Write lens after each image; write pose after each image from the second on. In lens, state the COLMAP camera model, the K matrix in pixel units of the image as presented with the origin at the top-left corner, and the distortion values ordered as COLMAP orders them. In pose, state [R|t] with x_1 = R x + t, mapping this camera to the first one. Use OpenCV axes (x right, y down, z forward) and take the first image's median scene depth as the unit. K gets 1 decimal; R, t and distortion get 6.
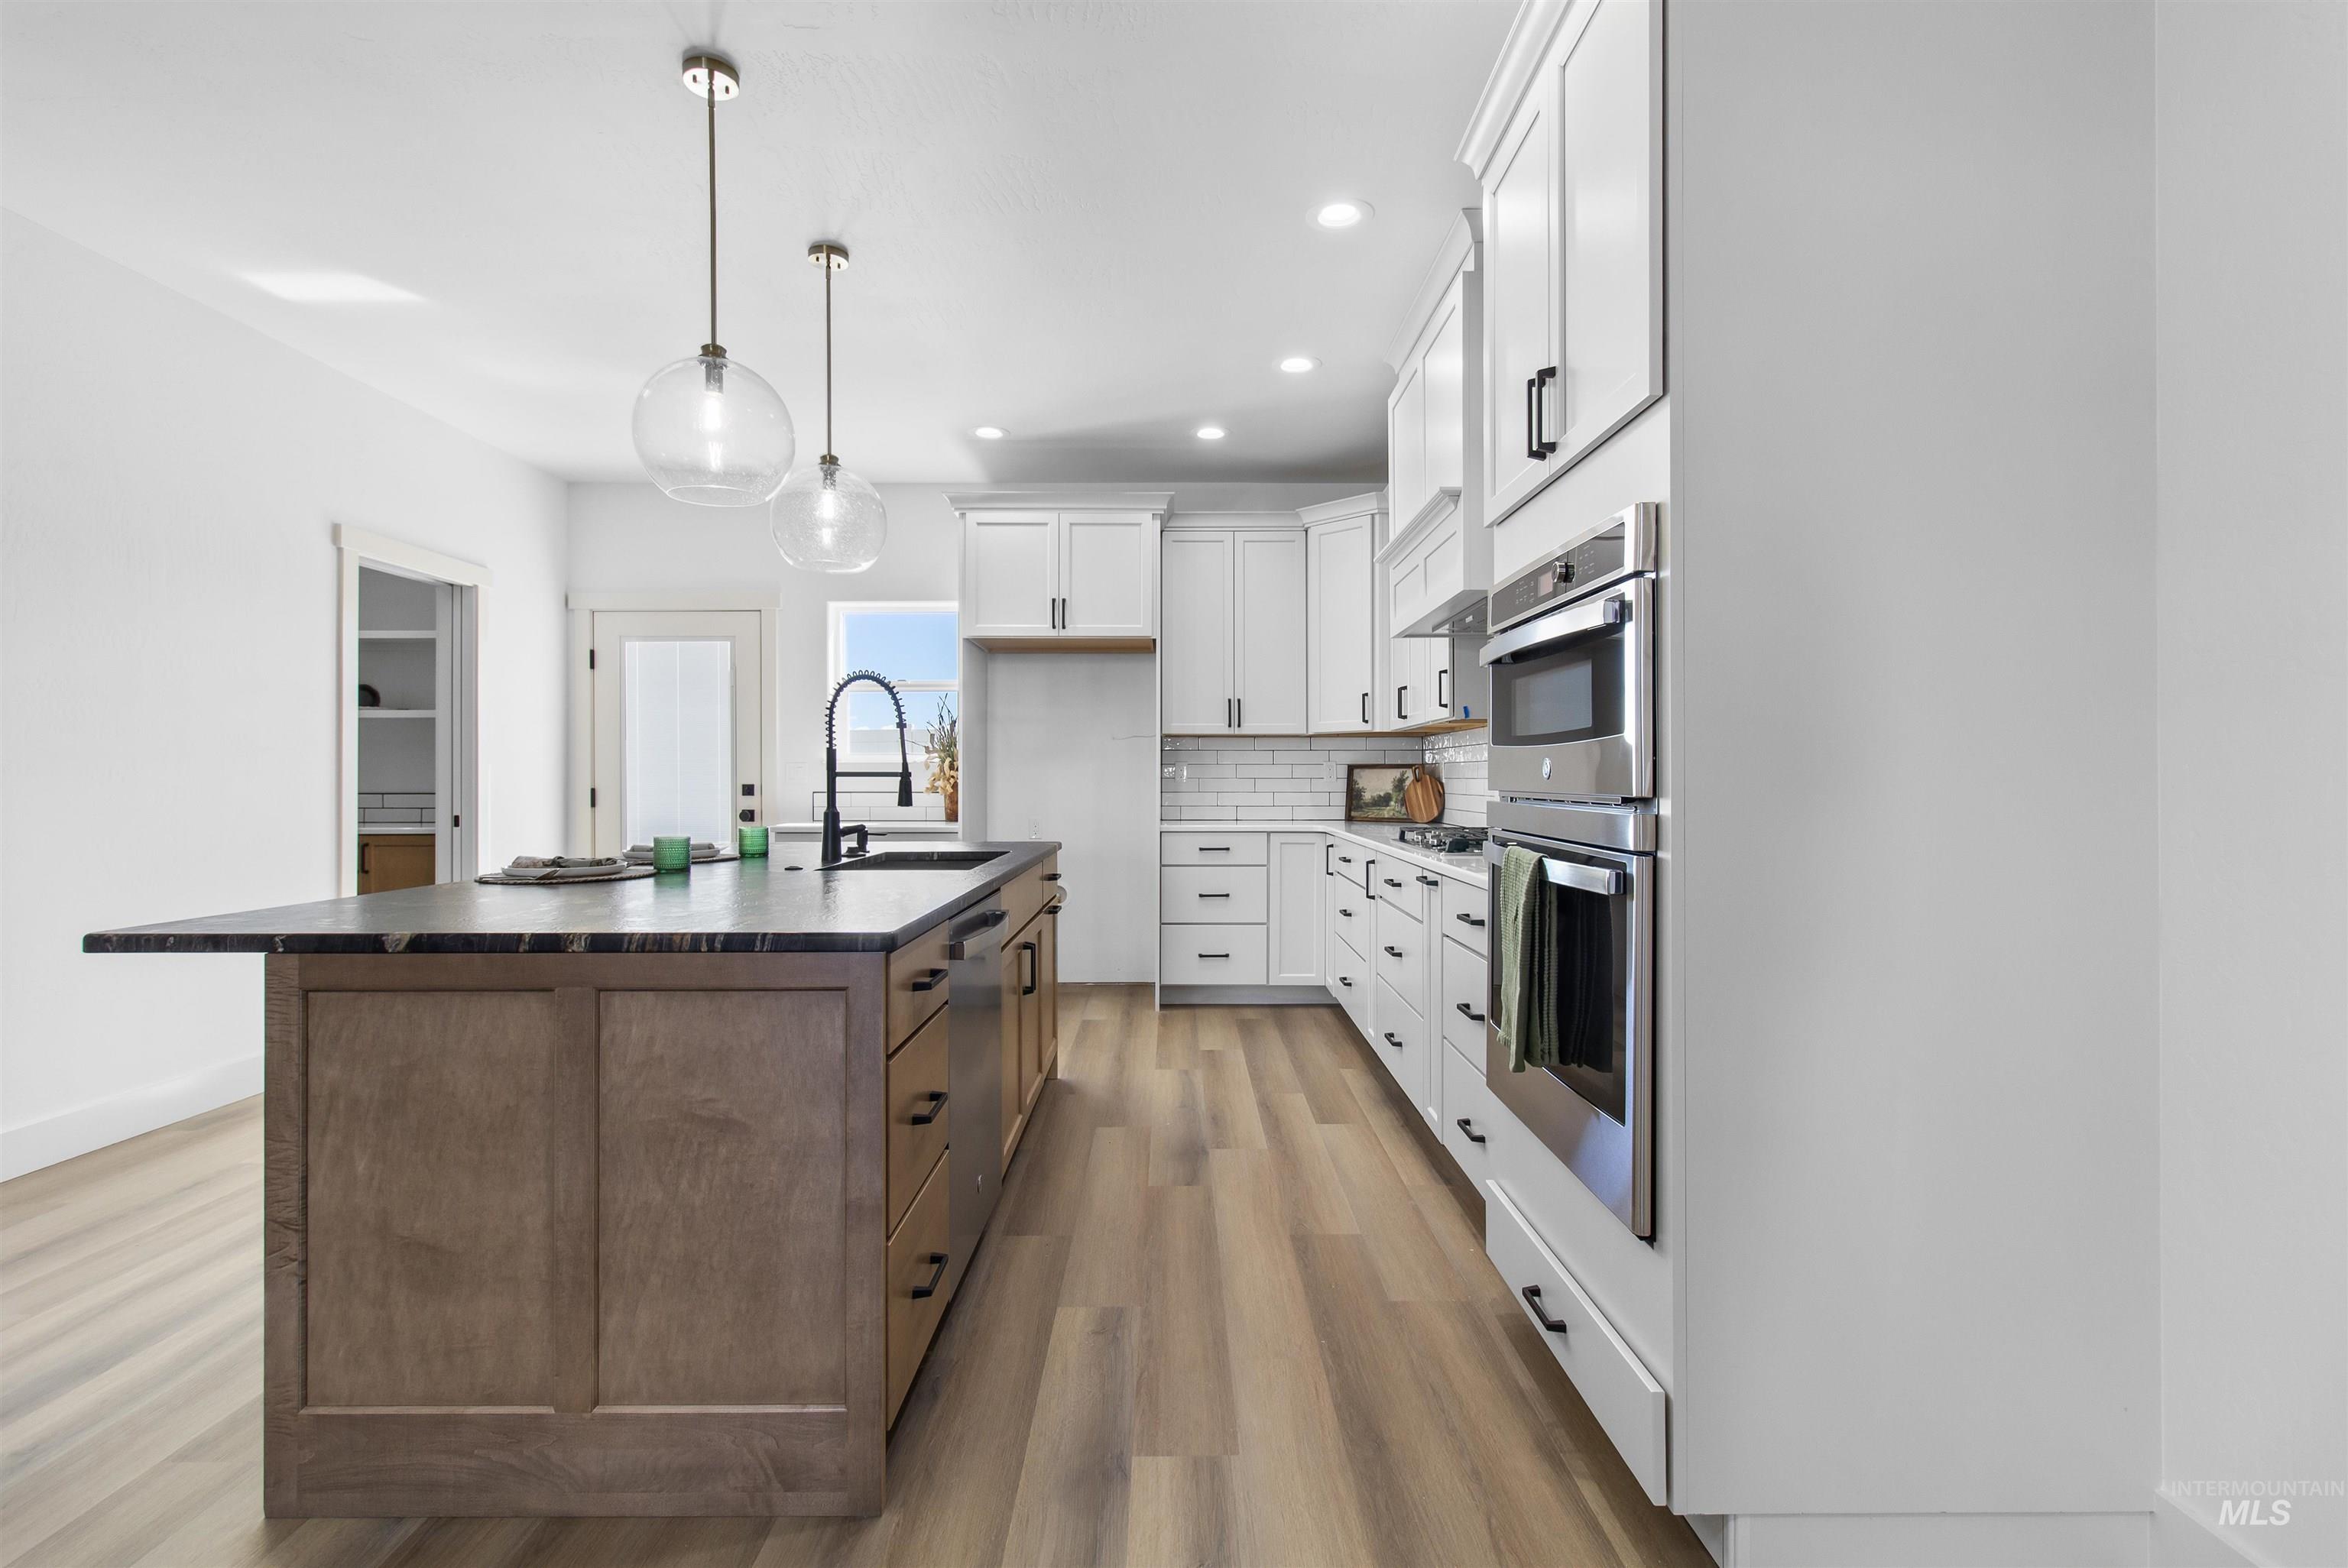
lens RADIAL K [[1082.8, 0, 1180.6], [0, 1082.8, 769.2], [0, 0, 1]] dist [0.001160, 0.000609]
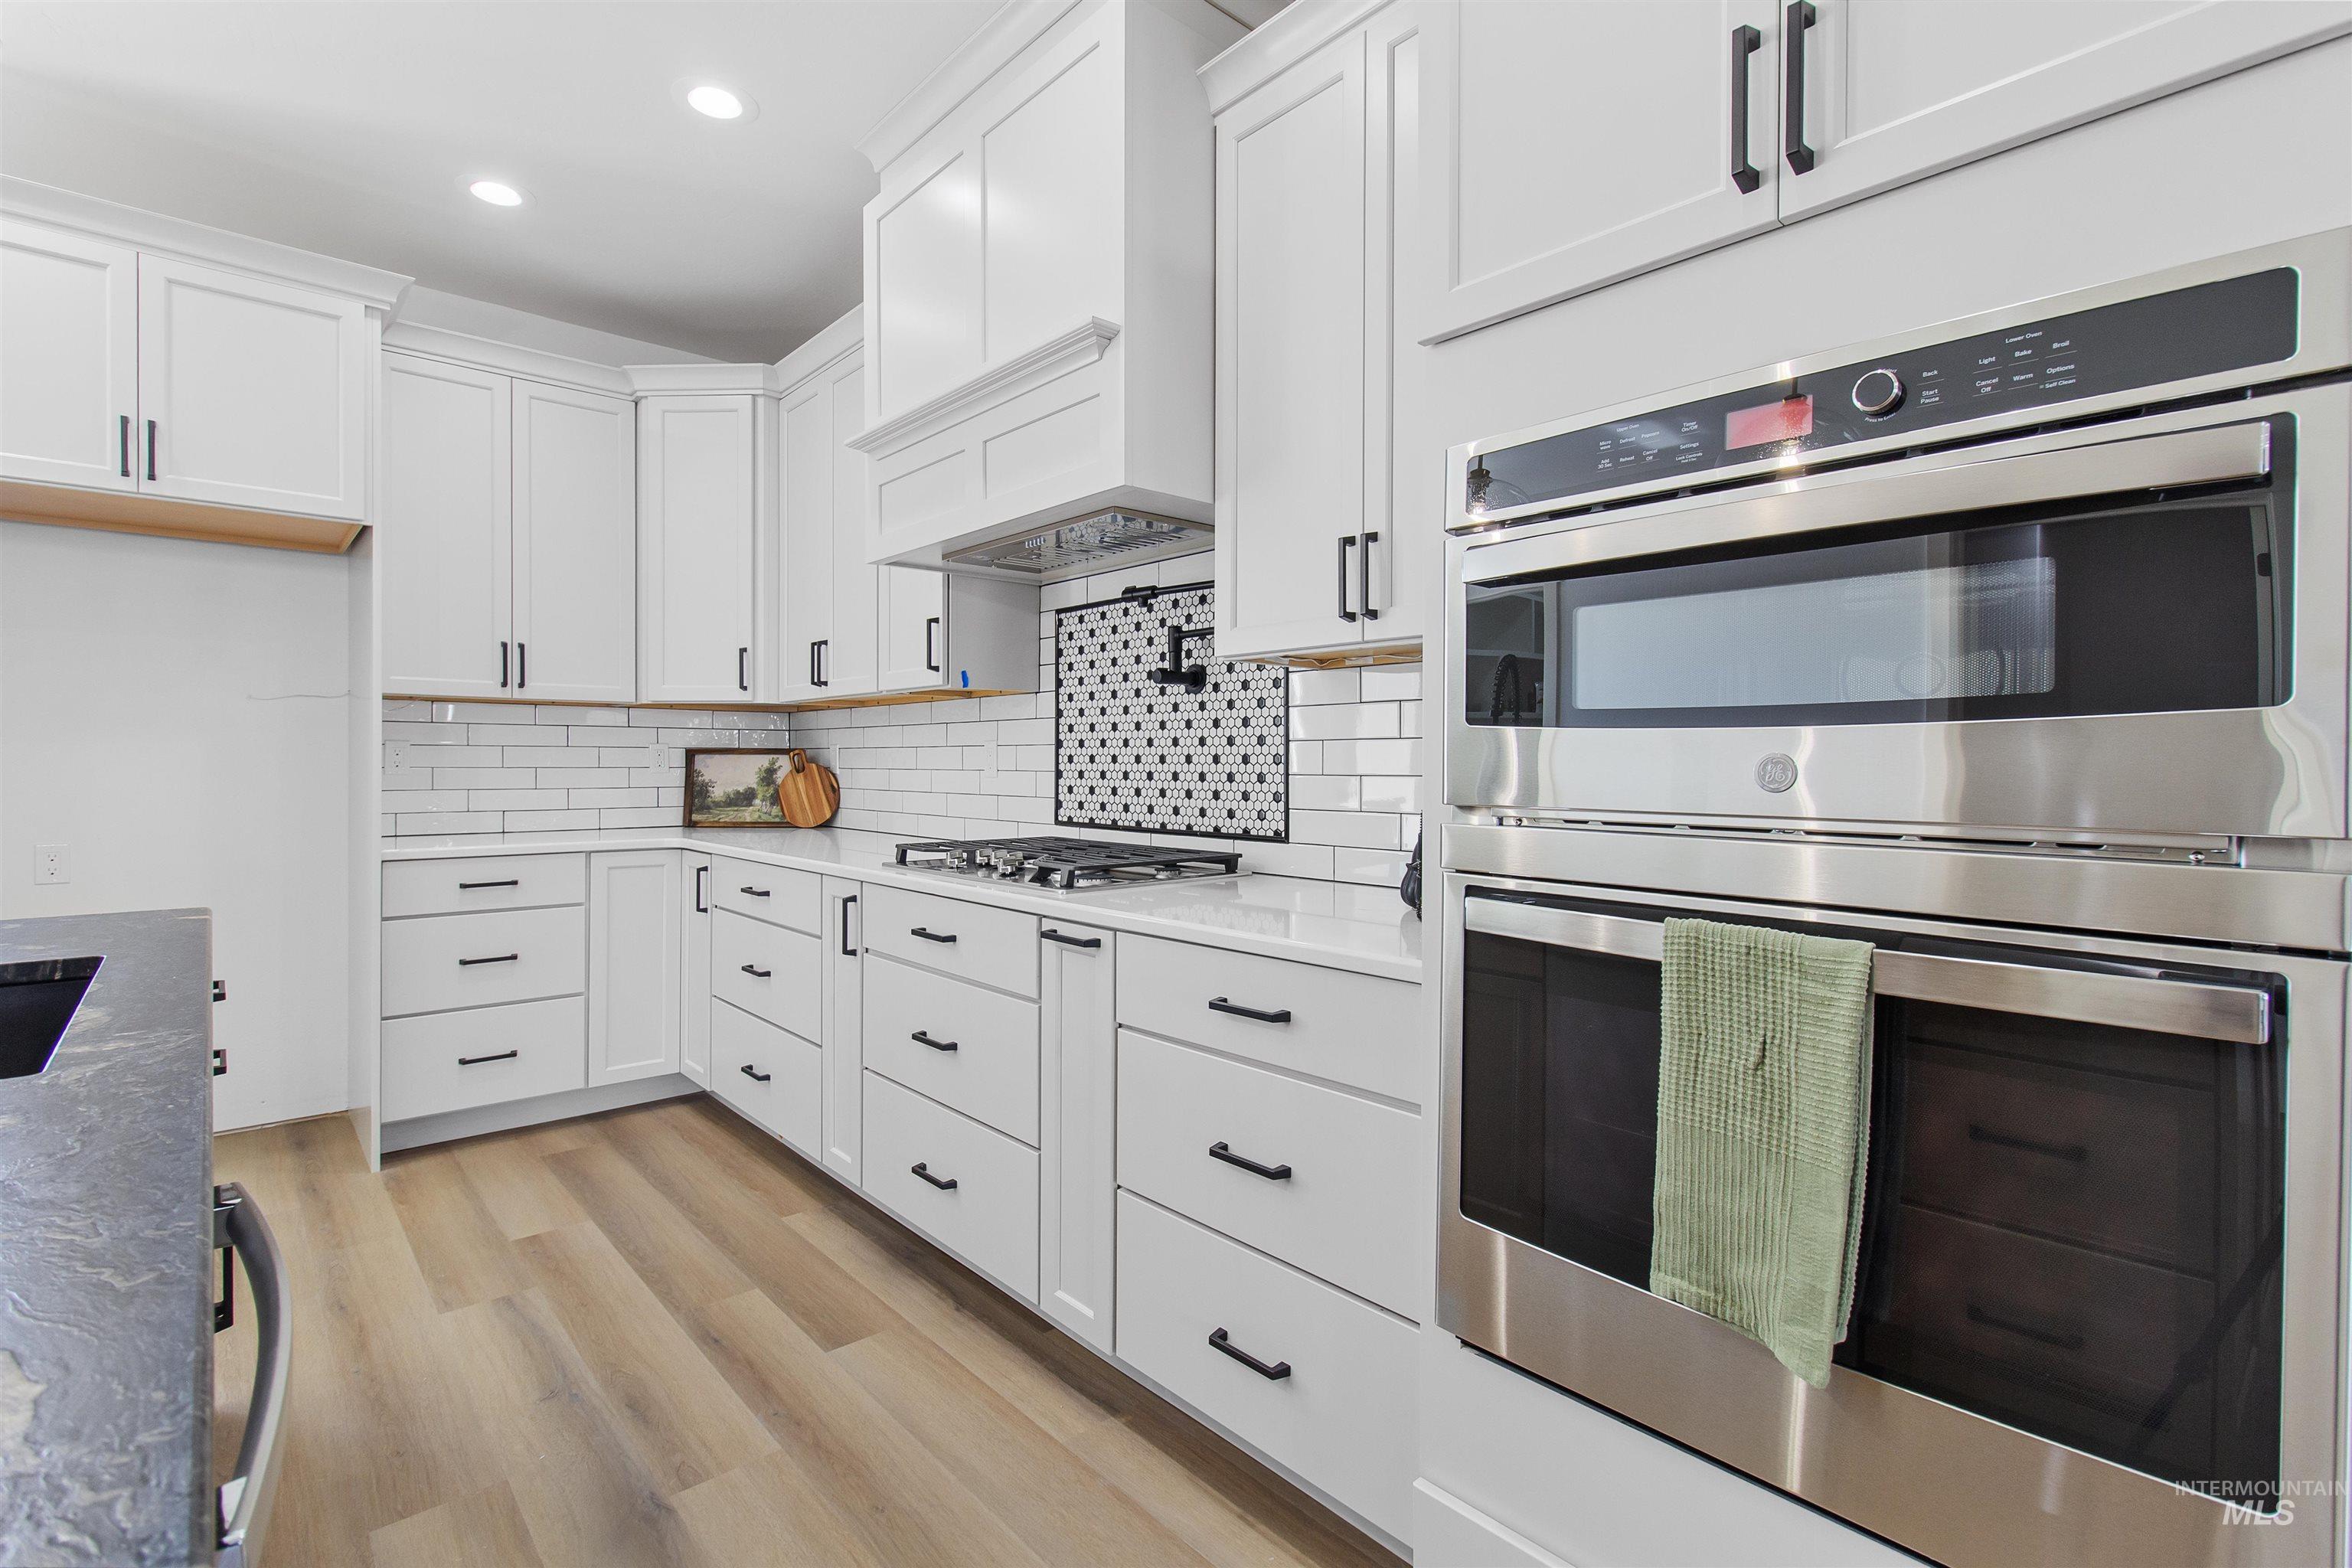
lens RADIAL K [[1084.8, 0, 1187.6], [0, 1084.8, 768.8], [0, 0, 1]] dist [0.001160, 0.000609]
pose [[0.749576, -0.001476, 0.661916, -0.099734], [-0.008125, 0.999902, 0.011430, -0.002253], [-0.661868, -0.013946, 0.749491, 0.348952]]
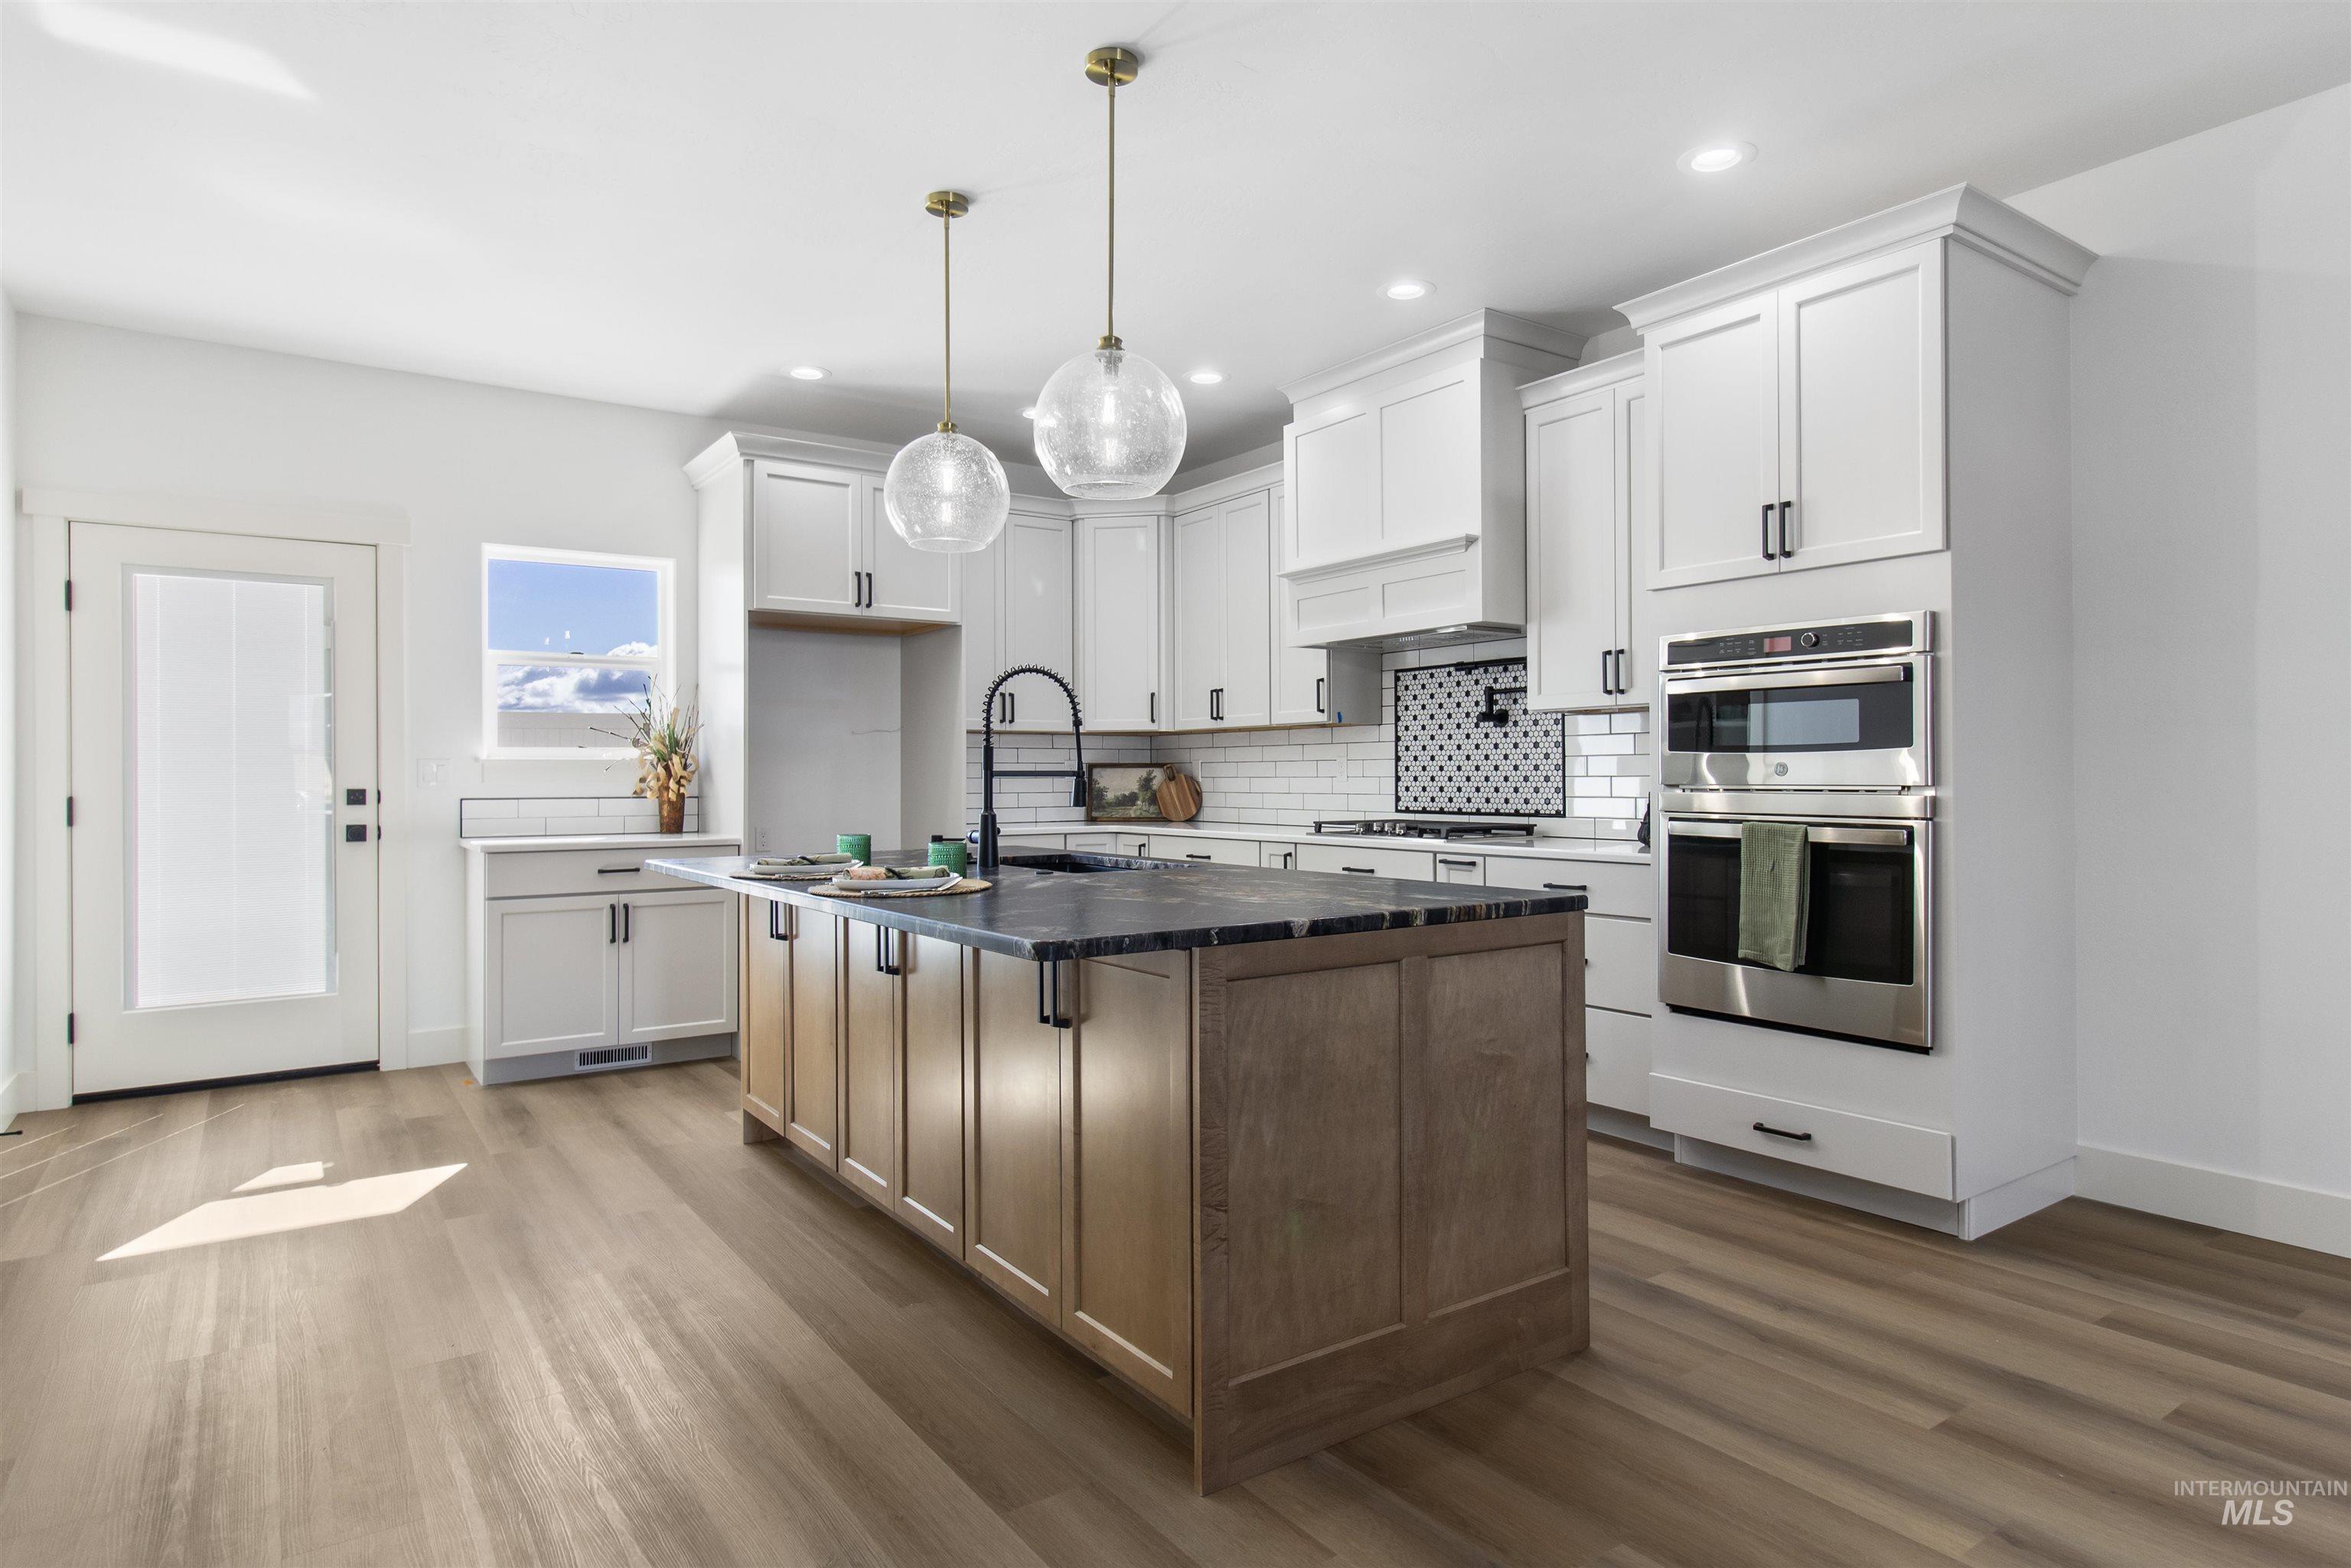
lens RADIAL K [[1275.6, 0, 1192.7], [0, 1275.6, 762.9], [0, 0, 1]] dist [0.006255, 0.000489]
pose [[0.826695, 0.003073, 0.562641, -0.580820], [-0.000807, 0.999991, -0.004277, -0.000030], [-0.562649, 0.003082, 0.826690, 0.000724]]
